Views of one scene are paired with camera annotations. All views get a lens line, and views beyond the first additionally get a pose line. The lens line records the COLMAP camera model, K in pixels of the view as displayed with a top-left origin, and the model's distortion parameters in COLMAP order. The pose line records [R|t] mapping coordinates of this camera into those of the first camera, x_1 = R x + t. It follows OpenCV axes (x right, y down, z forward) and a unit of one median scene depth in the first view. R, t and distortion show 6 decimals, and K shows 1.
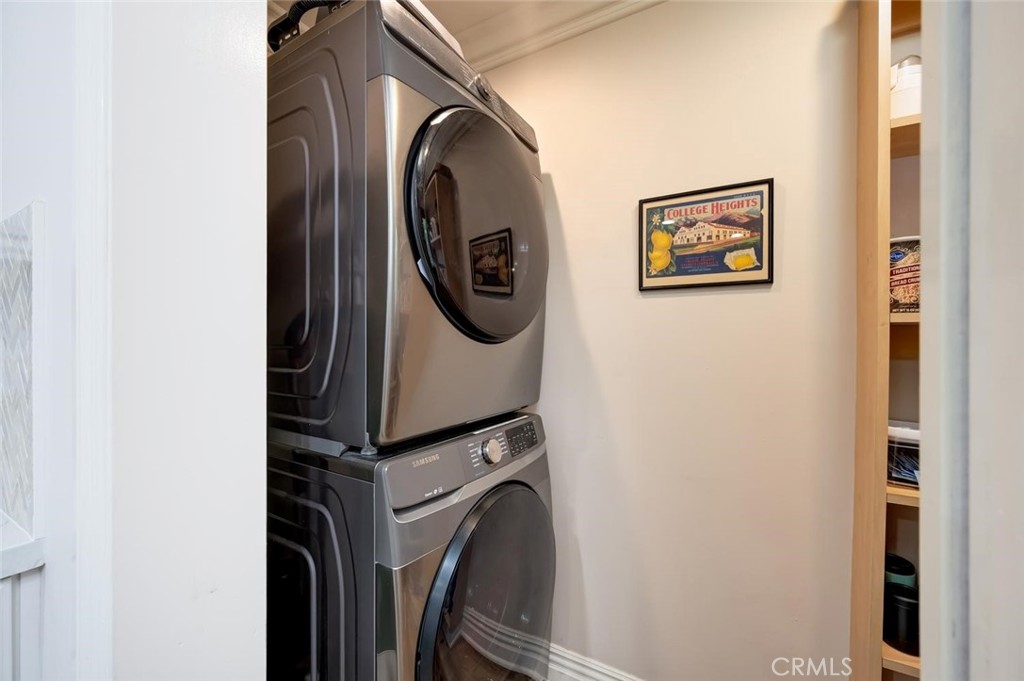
lens RADIAL K [[421.8, 0, 509.4], [0, 421.8, 338.6], [0, 0, 1]] dist [-0.004041, -0.000782]
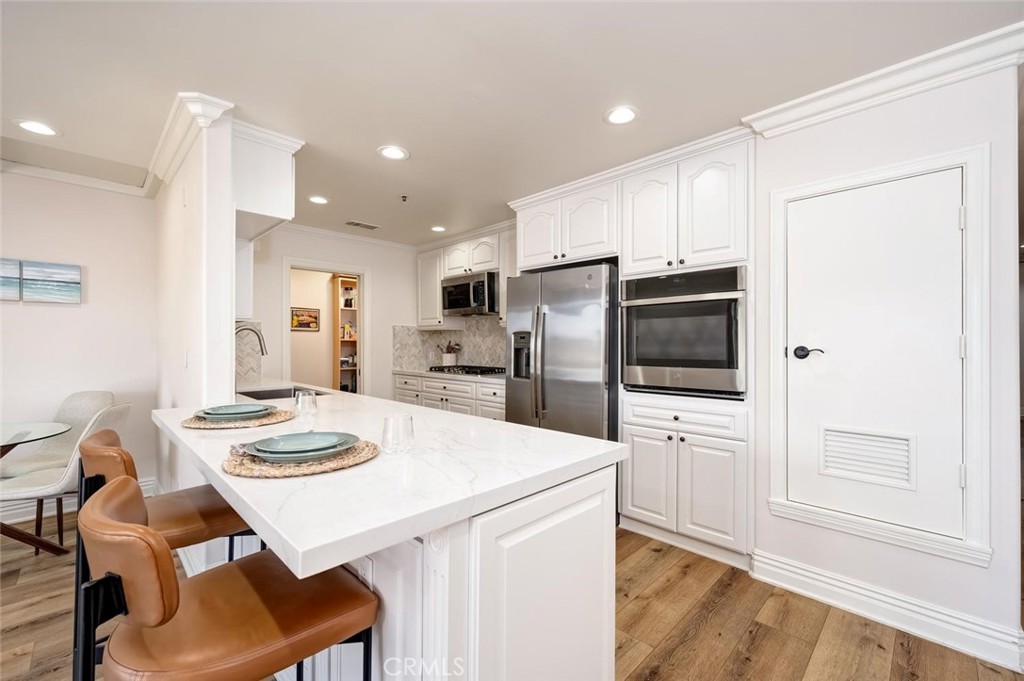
lens RADIAL K [[421.8, 0, 510.4], [0, 421.8, 342.4], [0, 0, 1]] dist [-0.004041, -0.000782]
pose [[0.225778, 0.000069, 0.974179, -3.268023], [0.004955, 0.999987, -0.001220, 0.010391], [-0.974166, 0.005103, 0.225775, -2.008757]]
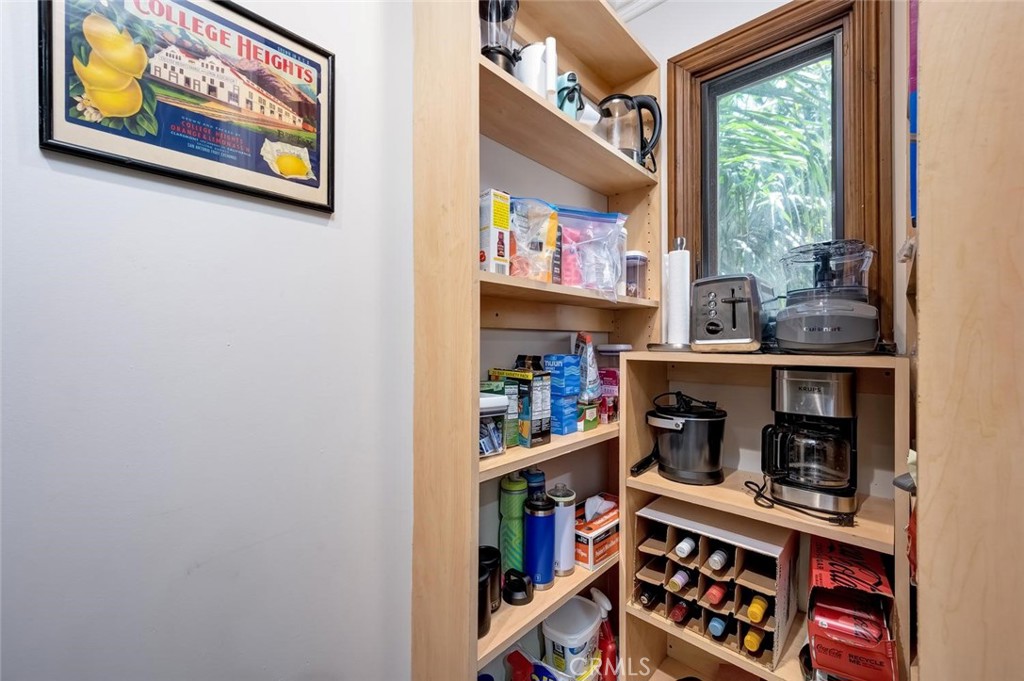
lens RADIAL K [[421.8, 0, 510.5], [0, 421.8, 340.6], [0, 0, 1]] dist [-0.004041, -0.000782]
pose [[0.203056, -0.000838, 0.979167, 0.030298], [0.005418, 0.999985, -0.000268, 0.067242], [-0.979152, 0.005359, 0.203057, 0.560034]]
